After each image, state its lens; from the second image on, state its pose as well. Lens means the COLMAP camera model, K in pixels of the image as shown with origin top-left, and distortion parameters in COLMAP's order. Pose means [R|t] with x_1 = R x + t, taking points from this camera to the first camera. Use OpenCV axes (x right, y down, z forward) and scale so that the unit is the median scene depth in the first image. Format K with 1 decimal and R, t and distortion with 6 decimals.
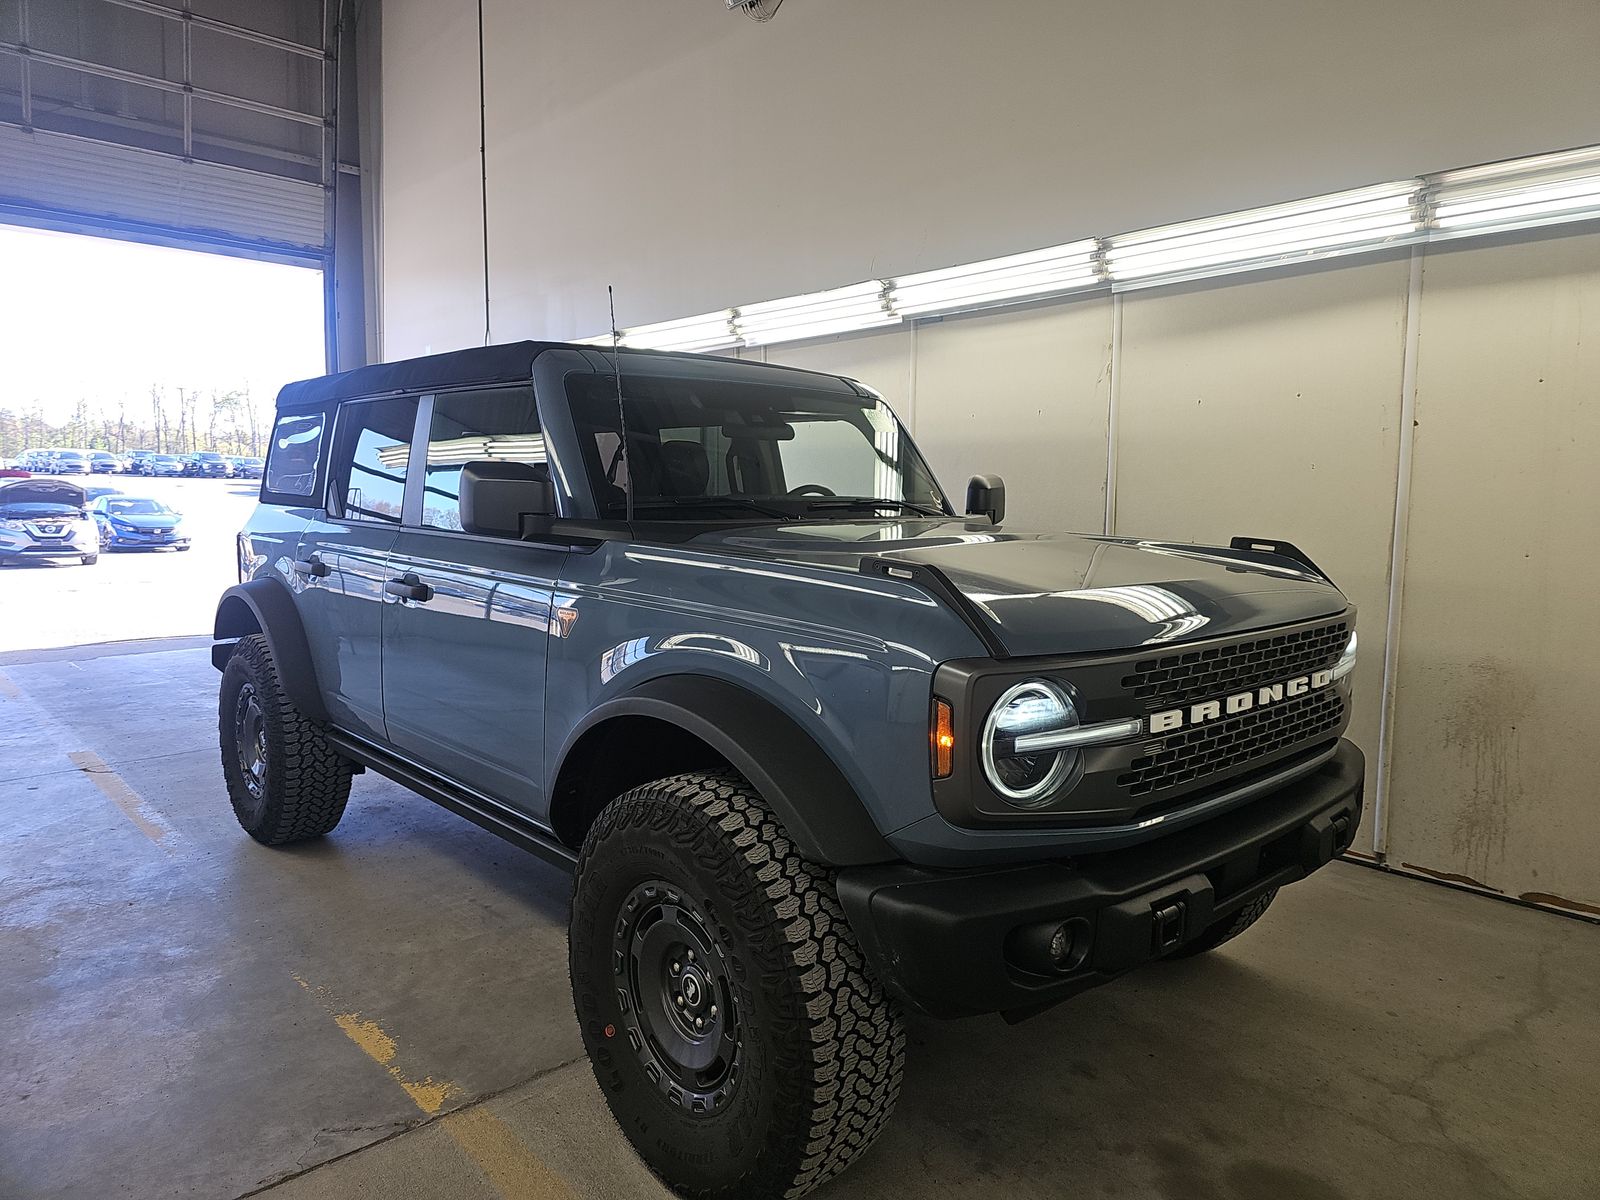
lens RADIAL K [[1044.5, 0, 808.3], [0, 1044.5, 600.8], [0, 0, 1]] dist [0.053877, -0.049776]
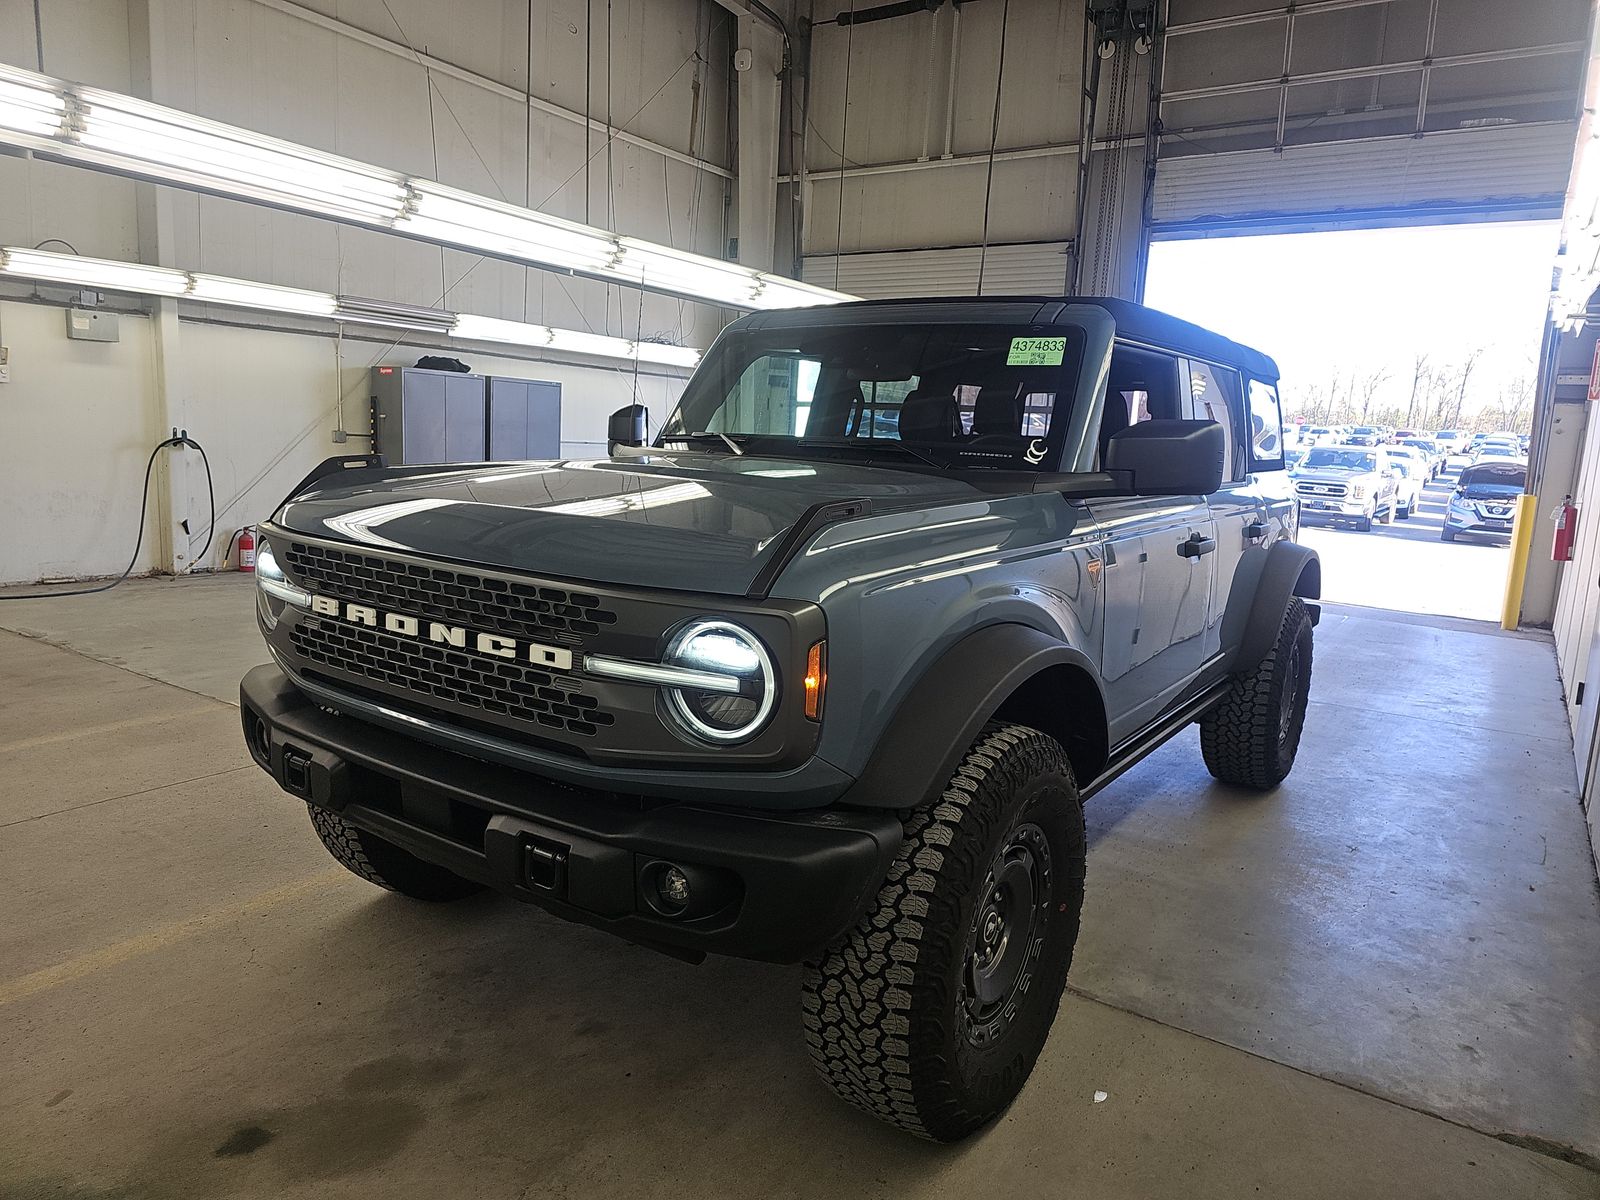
lens RADIAL K [[1045.2, 0, 807.6], [0, 1045.2, 603.1], [0, 0, 1]] dist [0.038777, -0.040787]
pose [[0.219439, 0.156526, -0.962988, 0.757925], [-0.146242, 0.981172, 0.126157, -0.053224], [0.964604, 0.113145, 0.238198, 0.601130]]
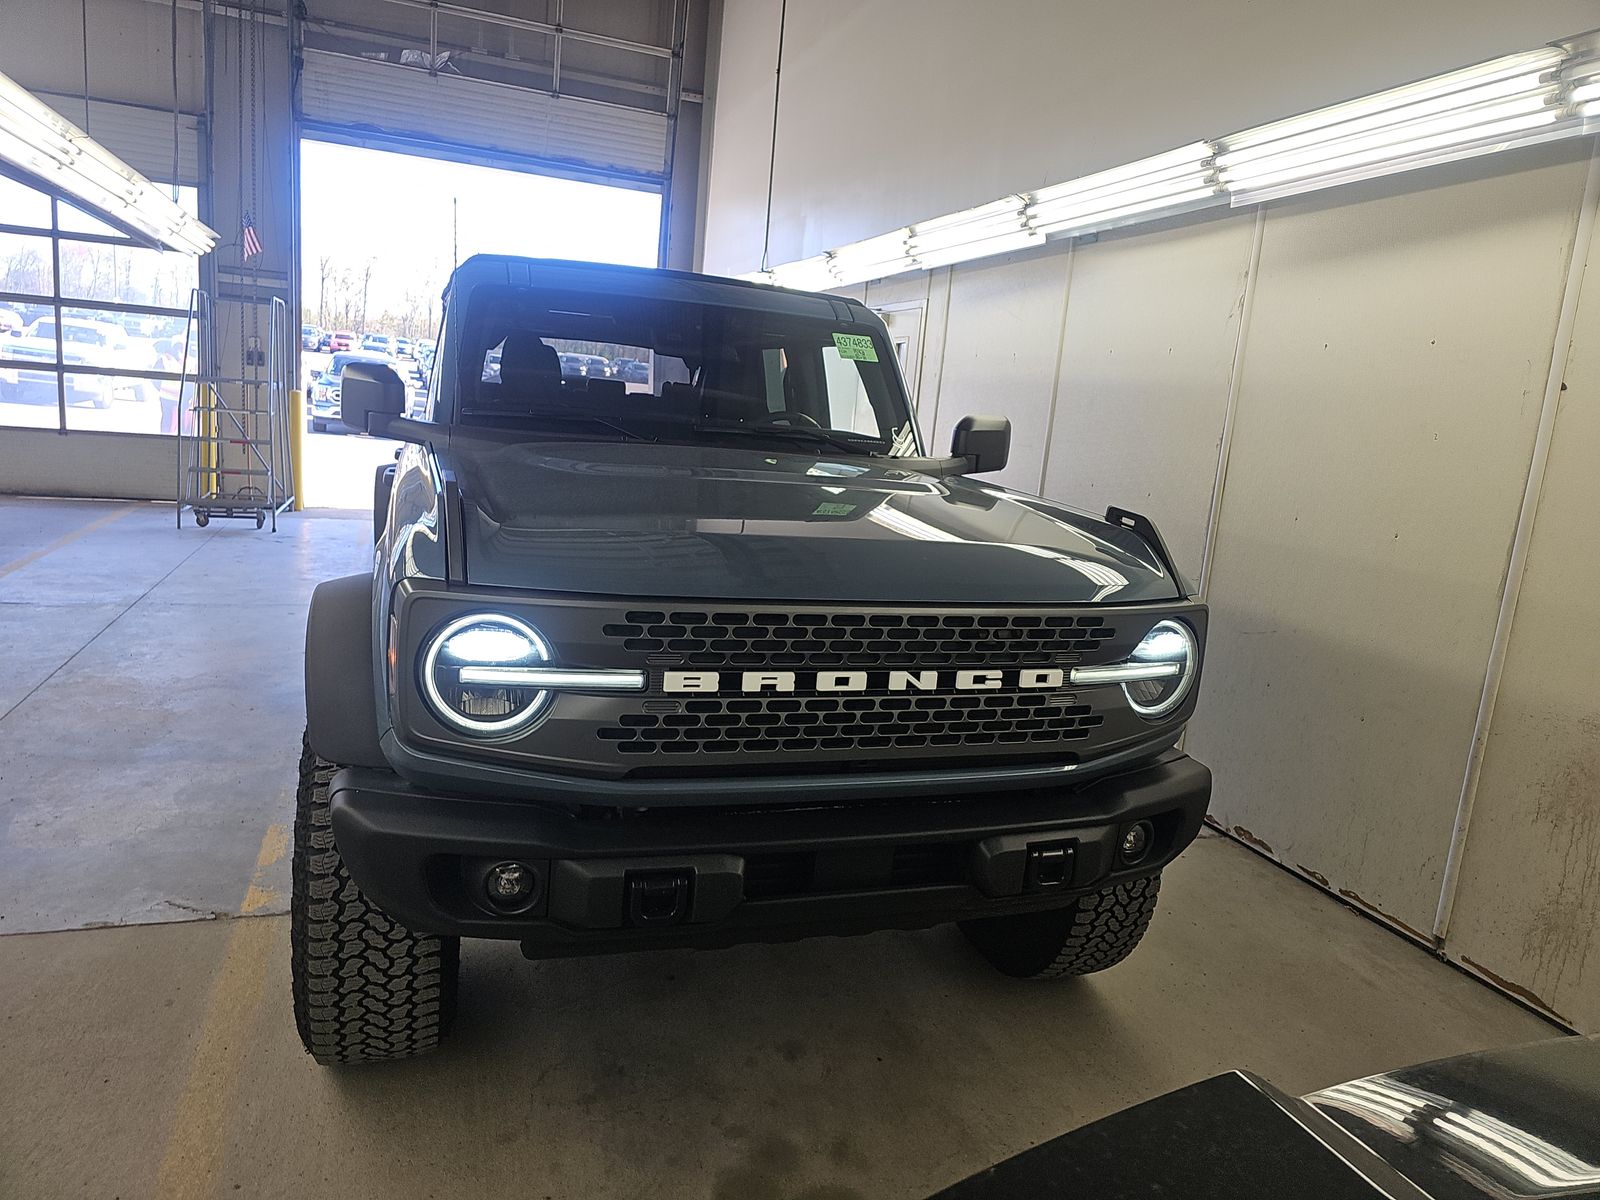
lens RADIAL K [[1048.0, 0, 793.6], [0, 1048.0, 598.4], [0, 0, 1]] dist [0.041275, -0.039717]
pose [[0.912834, 0.139176, -0.383880, 0.370750], [-0.114939, 0.989687, 0.085496, -0.022062], [0.391819, -0.033921, 0.919417, 0.099291]]
